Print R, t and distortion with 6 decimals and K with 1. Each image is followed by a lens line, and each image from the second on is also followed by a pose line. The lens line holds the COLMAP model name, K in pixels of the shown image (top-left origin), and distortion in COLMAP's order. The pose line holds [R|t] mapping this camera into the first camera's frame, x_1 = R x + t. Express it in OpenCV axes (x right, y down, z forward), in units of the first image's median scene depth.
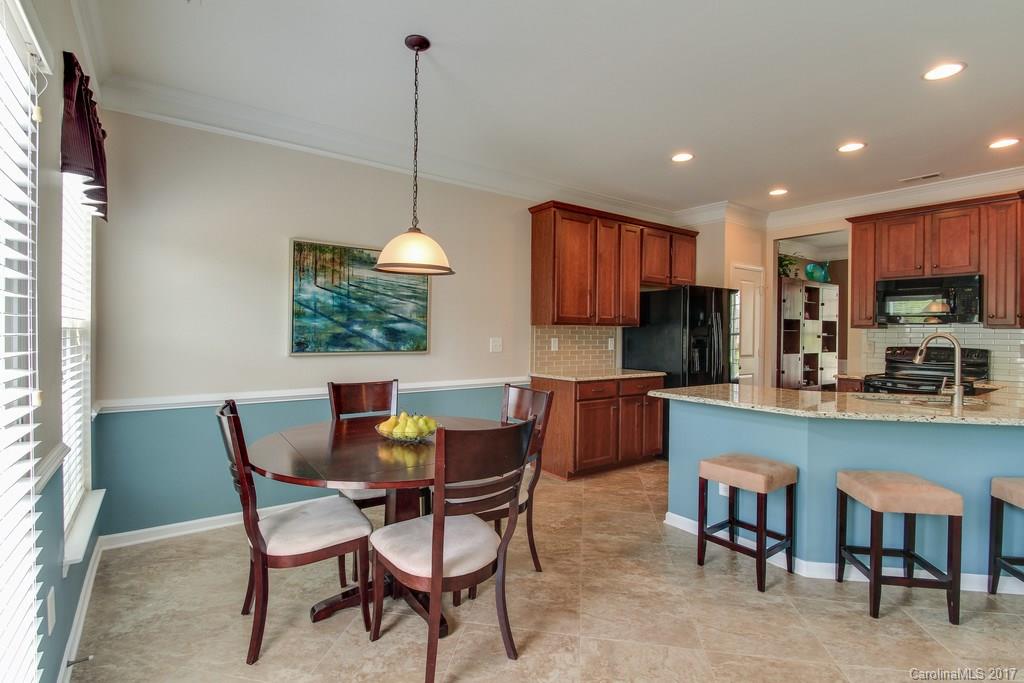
lens RADIAL K [[482.9, 0, 494.7], [0, 482.9, 336.2], [0, 0, 1]] dist [0.000230, -0.014570]
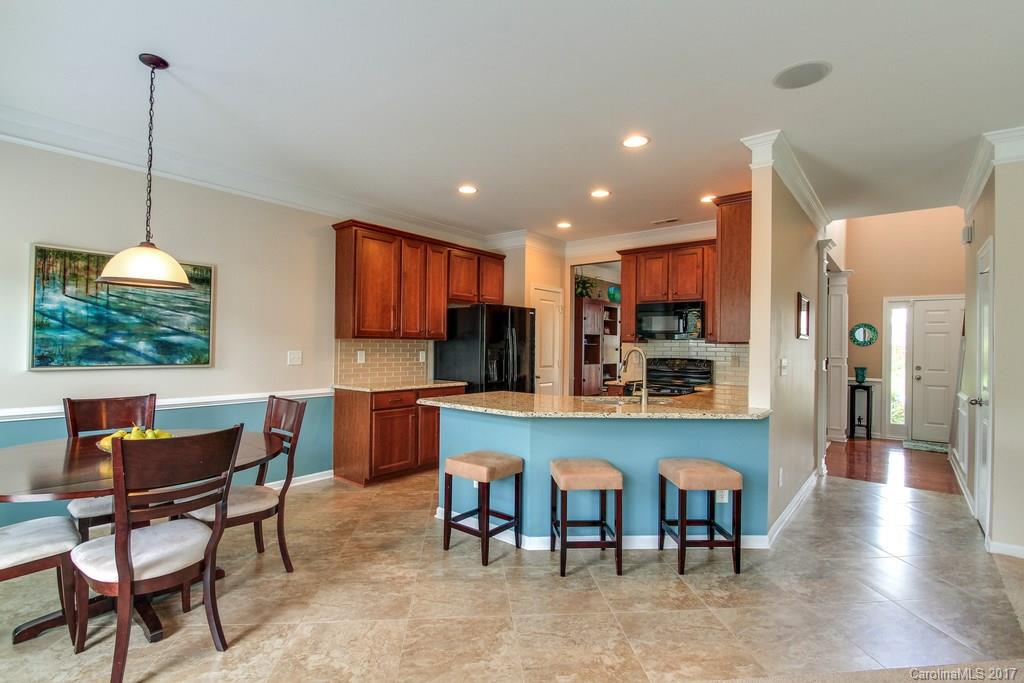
lens RADIAL K [[482.5, 0, 507.9], [0, 482.5, 344.3], [0, 0, 1]] dist [0.000166, -0.013940]
pose [[0.962785, 0.003399, 0.270247, 0.193891], [-0.001333, 0.999968, -0.007830, -0.003759], [-0.270265, 0.007178, 0.962759, -0.110480]]
